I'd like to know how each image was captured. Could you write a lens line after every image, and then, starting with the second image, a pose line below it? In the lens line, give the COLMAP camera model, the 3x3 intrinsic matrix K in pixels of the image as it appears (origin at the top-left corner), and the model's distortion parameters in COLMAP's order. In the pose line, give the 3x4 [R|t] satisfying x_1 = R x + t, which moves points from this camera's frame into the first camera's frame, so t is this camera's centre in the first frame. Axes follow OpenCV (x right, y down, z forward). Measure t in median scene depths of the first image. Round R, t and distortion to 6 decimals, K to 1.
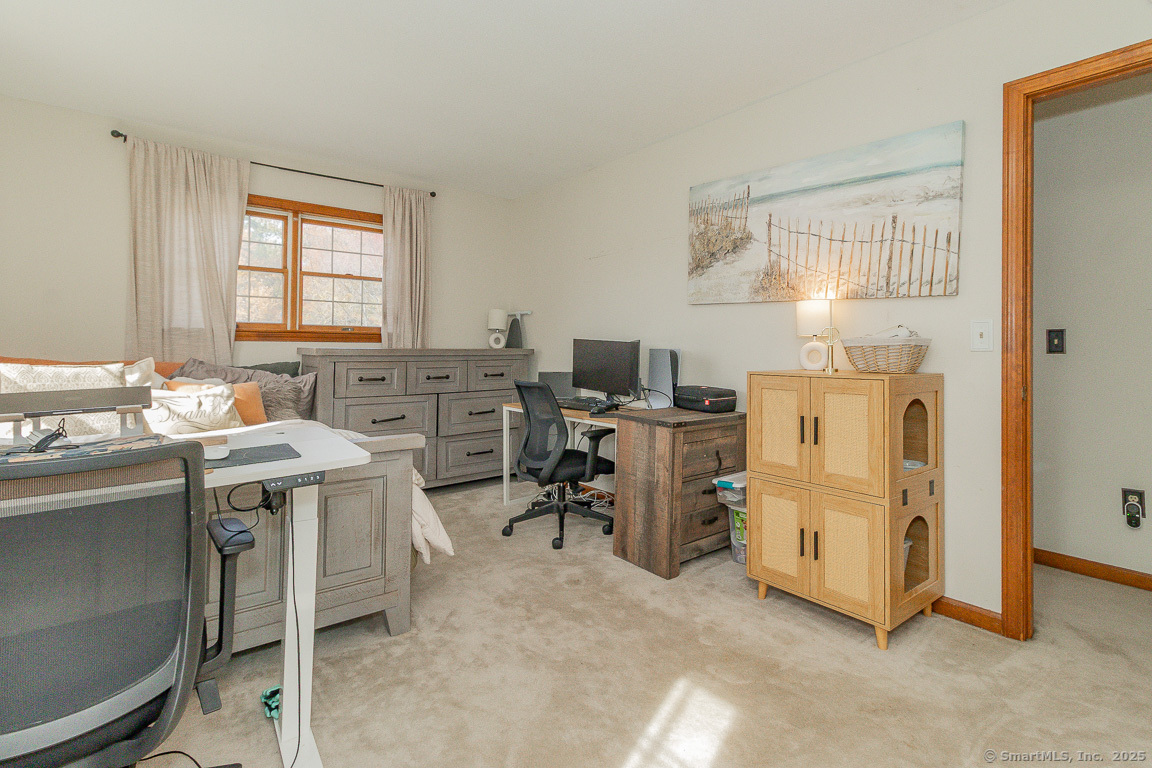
lens RADIAL K [[545.2, 0, 581.8], [0, 545.2, 351.1], [0, 0, 1]] dist [0.000013, 0.000254]
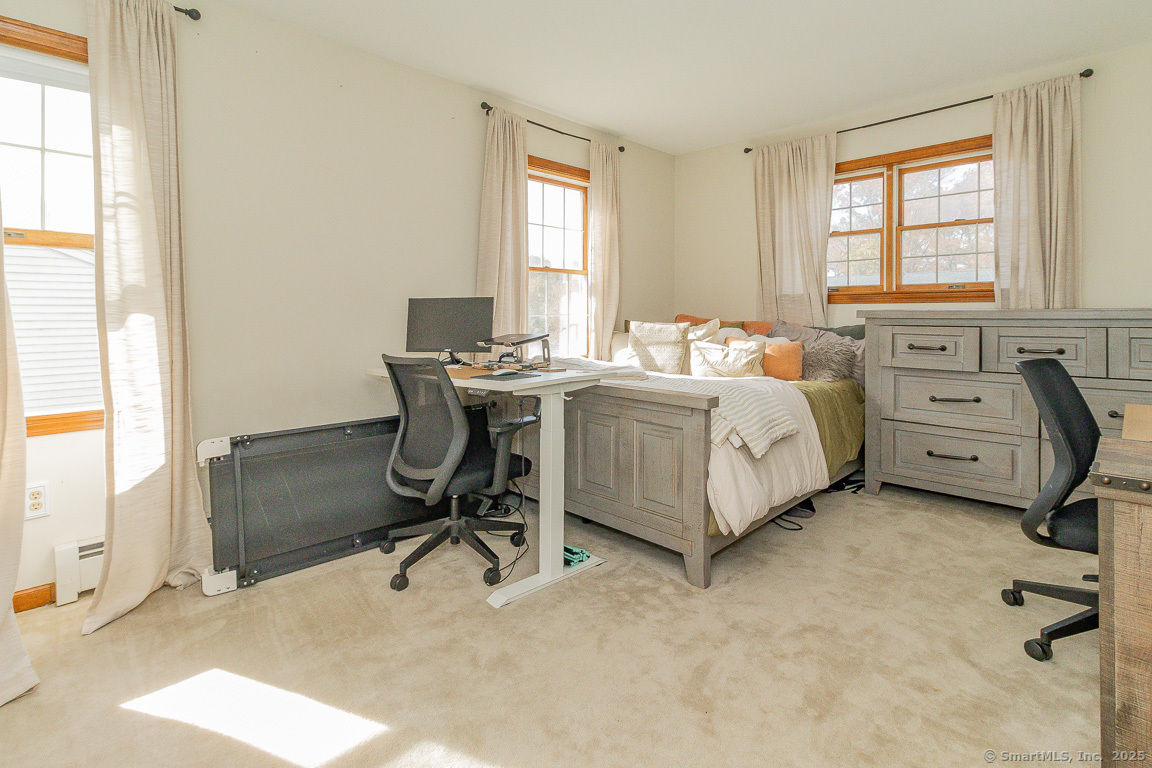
lens RADIAL K [[560.1, 0, 573.9], [0, 560.1, 319.7], [0, 0, 1]] dist [-0.001226, -0.000105]
pose [[0.101858, 0.006565, -0.994777, 0.398162], [0.000755, 0.999977, 0.006677, 0.003740], [0.994799, -0.001431, 0.101851, 0.377915]]
